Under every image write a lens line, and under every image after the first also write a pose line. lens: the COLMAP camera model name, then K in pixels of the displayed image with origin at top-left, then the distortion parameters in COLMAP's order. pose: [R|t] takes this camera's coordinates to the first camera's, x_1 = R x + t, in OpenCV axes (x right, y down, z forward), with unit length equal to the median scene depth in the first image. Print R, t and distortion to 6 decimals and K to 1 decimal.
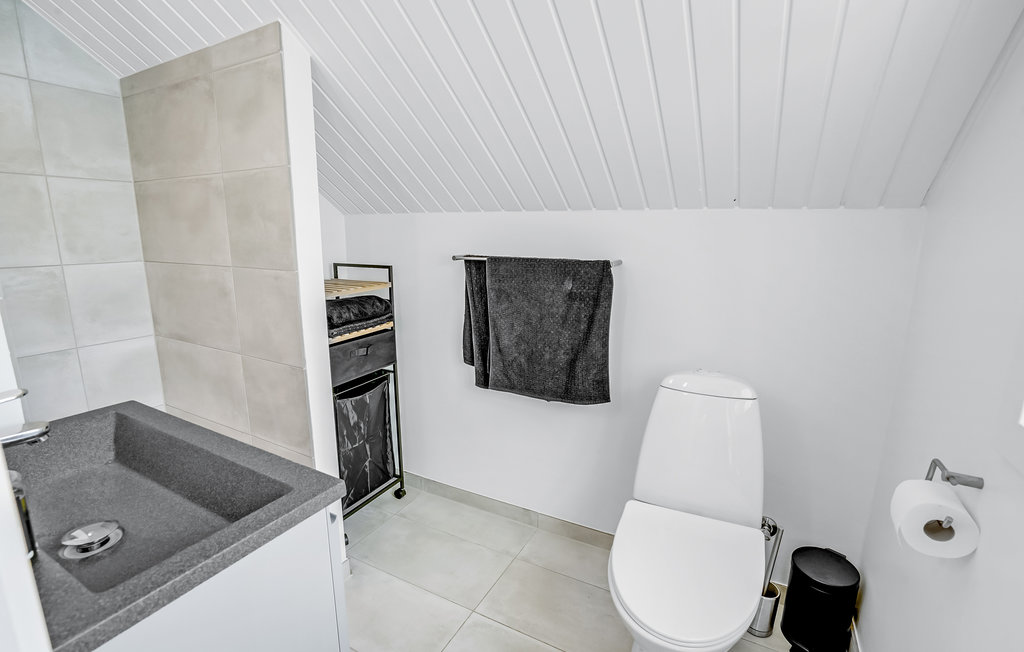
lens RADIAL K [[481.4, 0, 502.3], [0, 481.4, 327.1], [0, 0, 1]] dist [-0.000073, 0.002956]
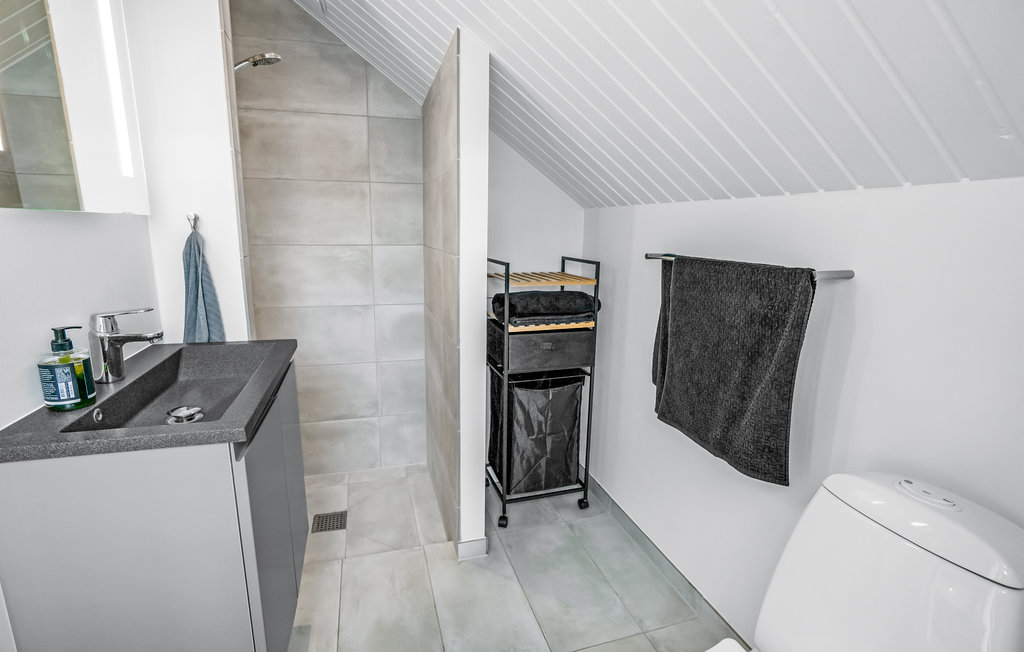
lens RADIAL K [[481.4, 0, 509.6], [0, 481.4, 326.3], [0, 0, 1]] dist [-0.000073, 0.002956]
pose [[0.718821, 0.152283, -0.678312, 0.314565], [-0.157951, 0.985971, 0.053969, -0.028941], [0.677014, 0.068346, 0.732790, 0.218282]]
